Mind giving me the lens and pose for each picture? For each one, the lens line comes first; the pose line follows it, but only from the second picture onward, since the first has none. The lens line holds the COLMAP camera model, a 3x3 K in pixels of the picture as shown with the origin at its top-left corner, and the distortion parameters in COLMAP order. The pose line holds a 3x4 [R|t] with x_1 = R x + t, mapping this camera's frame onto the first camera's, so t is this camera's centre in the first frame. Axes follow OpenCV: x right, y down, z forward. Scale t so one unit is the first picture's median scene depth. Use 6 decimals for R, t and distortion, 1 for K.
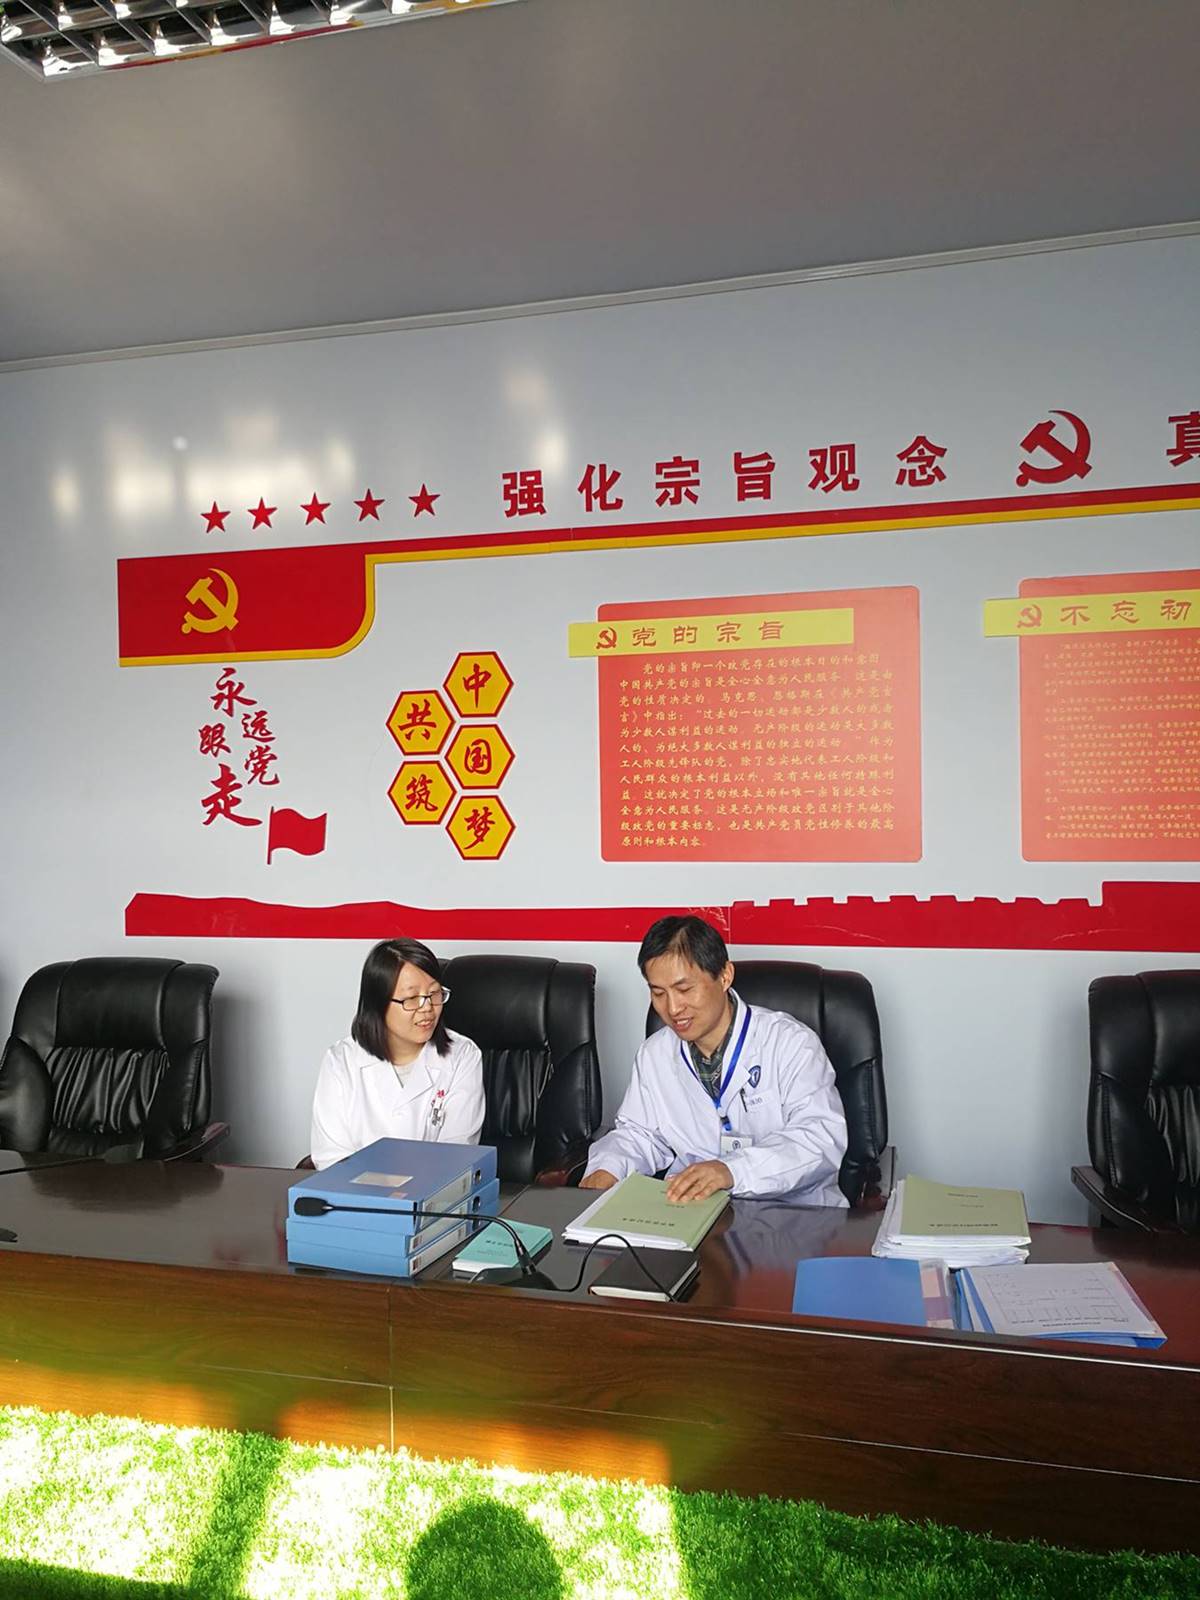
lens RADIAL K [[1379.1, 0, 598.3], [0, 1379.1, 811.8], [0, 0, 1]] dist [0.035003, -0.025429]
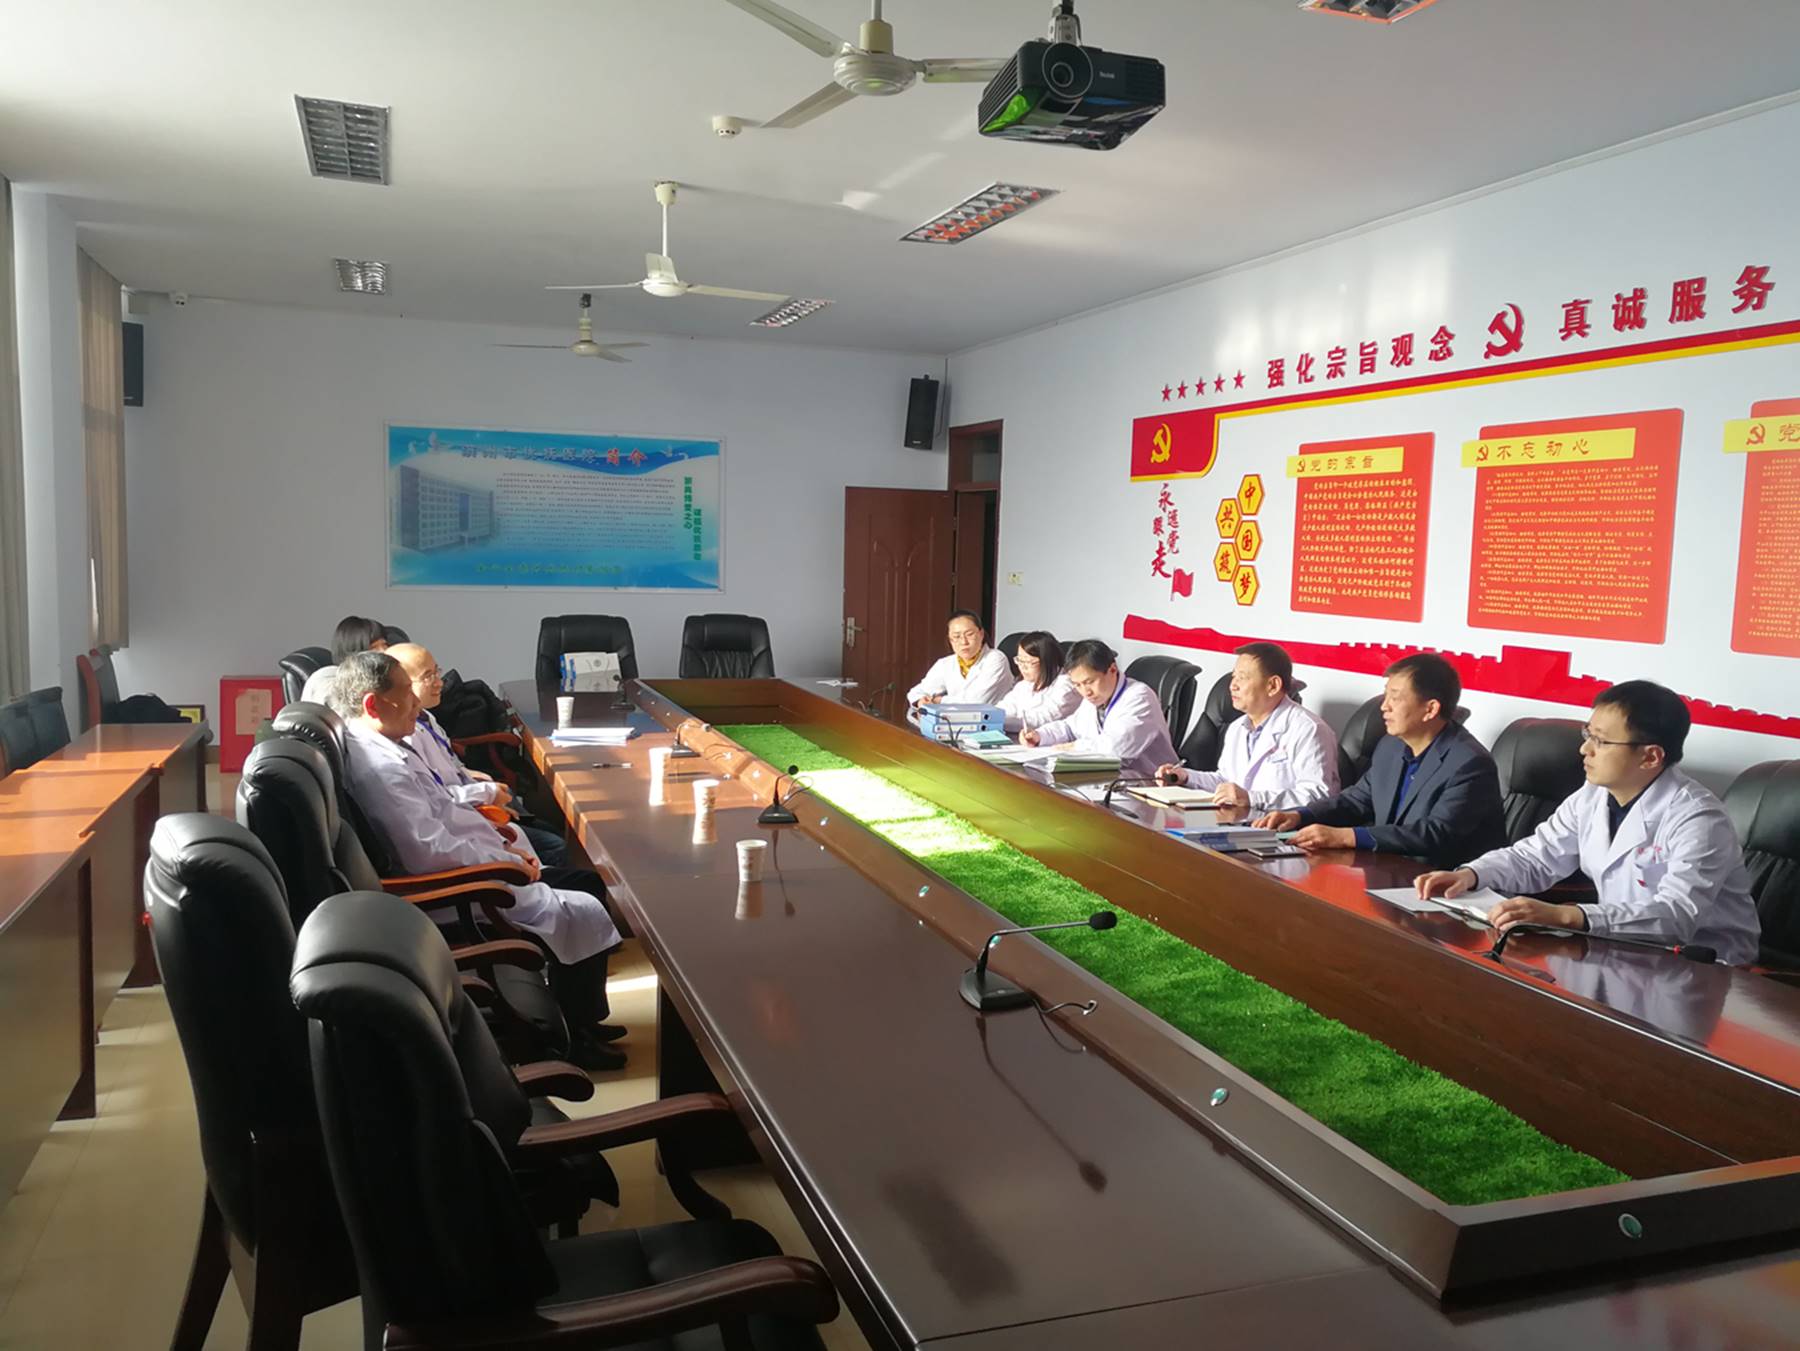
lens RADIAL K [[1551.4, 0, 900.6], [0, 1551.4, 673.6], [0, 0, 1]] dist [0.035003, -0.025429]
pose [[0.558875, 0.104561, -0.822633, 1.216269], [-0.061953, 0.994511, 0.084319, -0.014244], [0.826934, 0.003841, 0.562285, -0.349974]]
